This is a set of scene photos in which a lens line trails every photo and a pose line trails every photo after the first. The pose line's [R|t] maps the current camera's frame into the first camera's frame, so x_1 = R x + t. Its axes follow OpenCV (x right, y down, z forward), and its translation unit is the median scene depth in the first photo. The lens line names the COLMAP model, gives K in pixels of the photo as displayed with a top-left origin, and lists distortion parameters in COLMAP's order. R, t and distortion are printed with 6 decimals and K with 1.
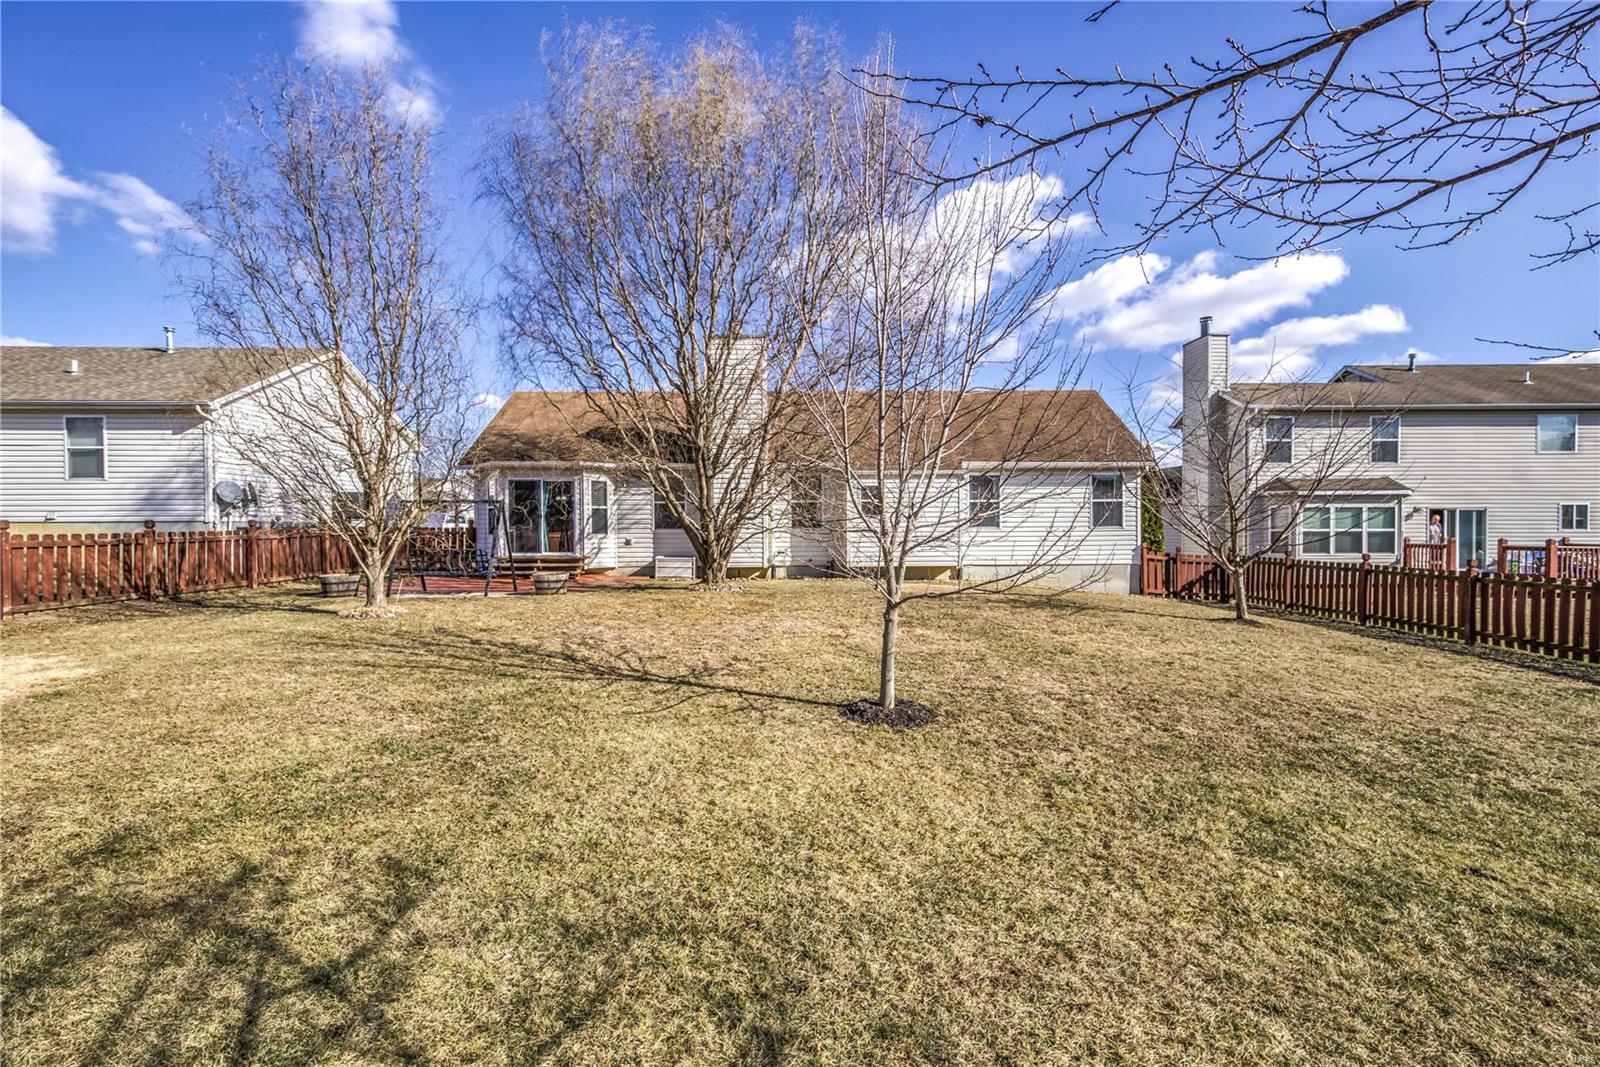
lens RADIAL K [[735.6, 0, 804.1], [0, 735.6, 537.5], [0, 0, 1]] dist [0.031830, 0.000253]
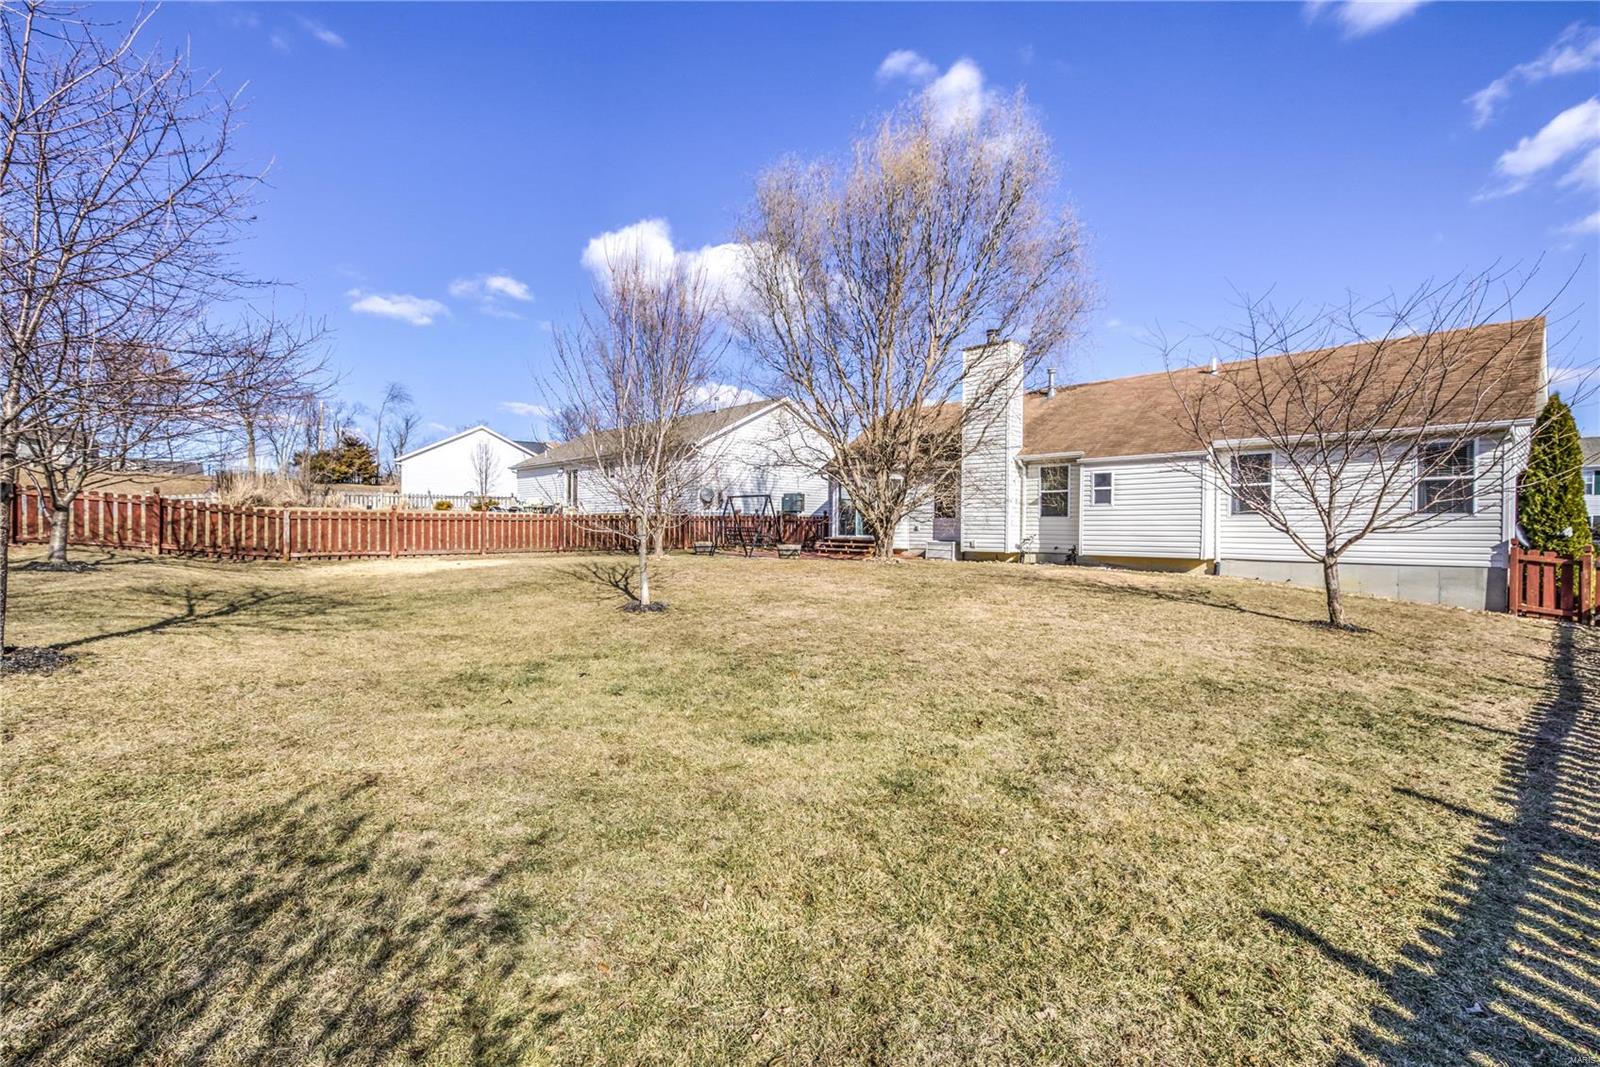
lens RADIAL K [[735.6, 0, 804.1], [0, 735.6, 537.5], [0, 0, 1]] dist [0.031830, 0.000253]
pose [[0.688120, 0.020561, -0.725305, 0.511925], [-0.012674, 0.999787, 0.016317, 0.004491], [0.725486, -0.002035, 0.688234, 0.039869]]
